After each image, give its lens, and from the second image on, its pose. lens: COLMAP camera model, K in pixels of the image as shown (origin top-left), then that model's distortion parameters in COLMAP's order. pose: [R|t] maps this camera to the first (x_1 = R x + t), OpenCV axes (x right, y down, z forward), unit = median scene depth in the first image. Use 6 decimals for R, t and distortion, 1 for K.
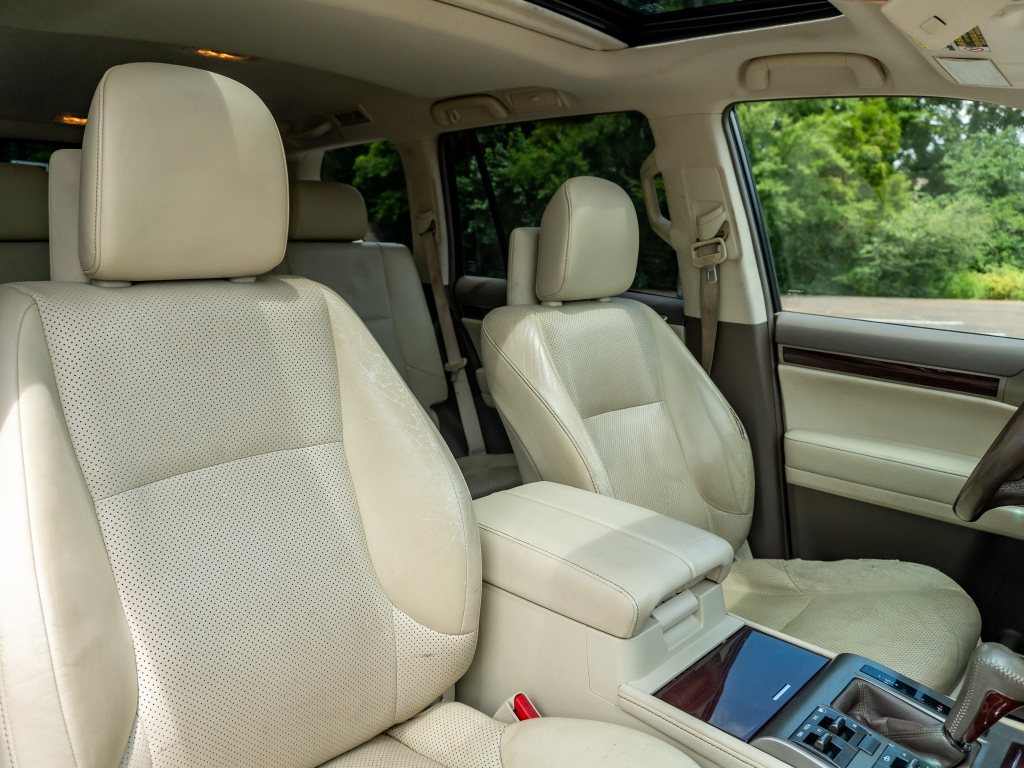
lens RADIAL K [[769.1, 0, 505.0], [0, 769.1, 383.3], [0, 0, 1]] dist [-0.019449, 0.000174]
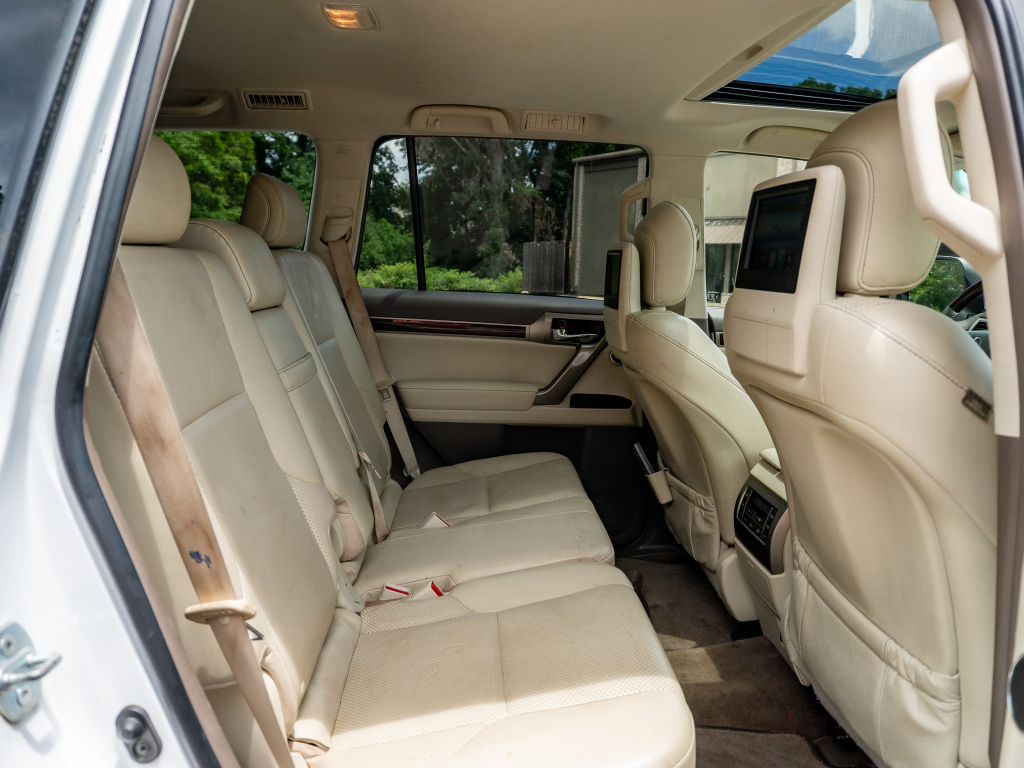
lens RADIAL K [[769.1, 0, 505.0], [0, 769.1, 383.3], [0, 0, 1]] dist [-0.019449, 0.000174]
pose [[0.683383, -0.112783, 0.721296, -0.775119], [0.116832, 0.992157, 0.044445, -0.058583], [-0.720651, 0.053897, 0.691200, 0.306731]]
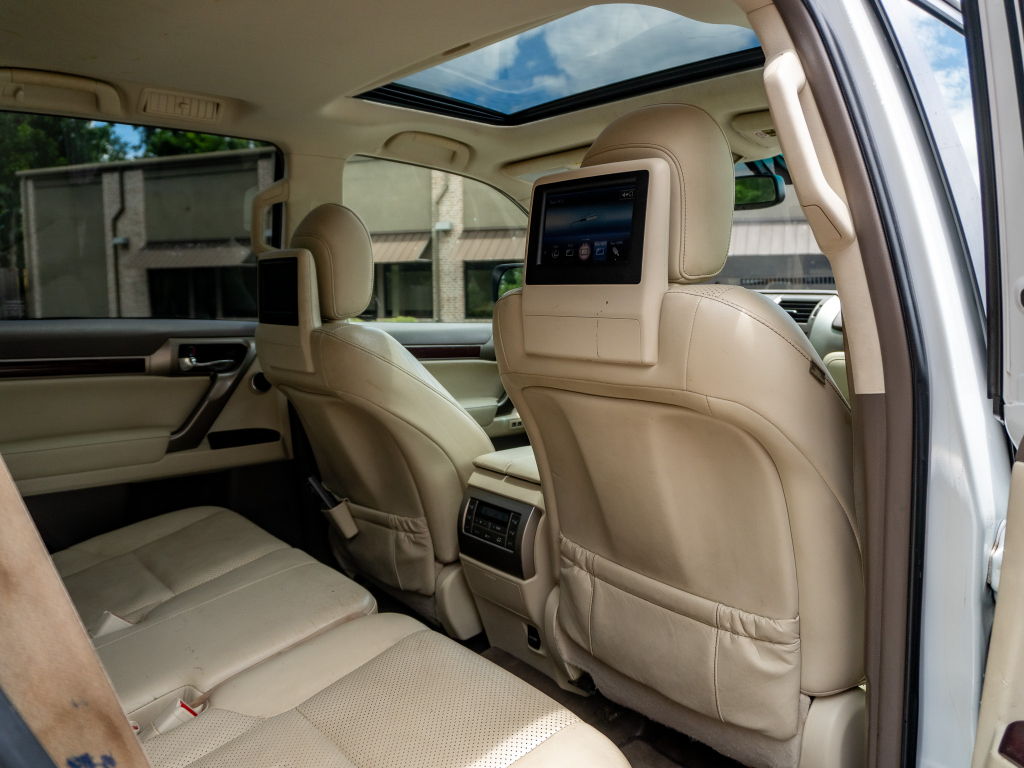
lens RADIAL K [[790.2, 0, 512.0], [0, 790.2, 384.0], [0, 0, 1]] dist [-0.010248, -0.040460]
pose [[0.113425, -0.133311, 0.984562, -0.804363], [0.186188, 0.976254, 0.110736, -0.082028], [-0.975945, 0.170754, 0.135553, 0.546427]]
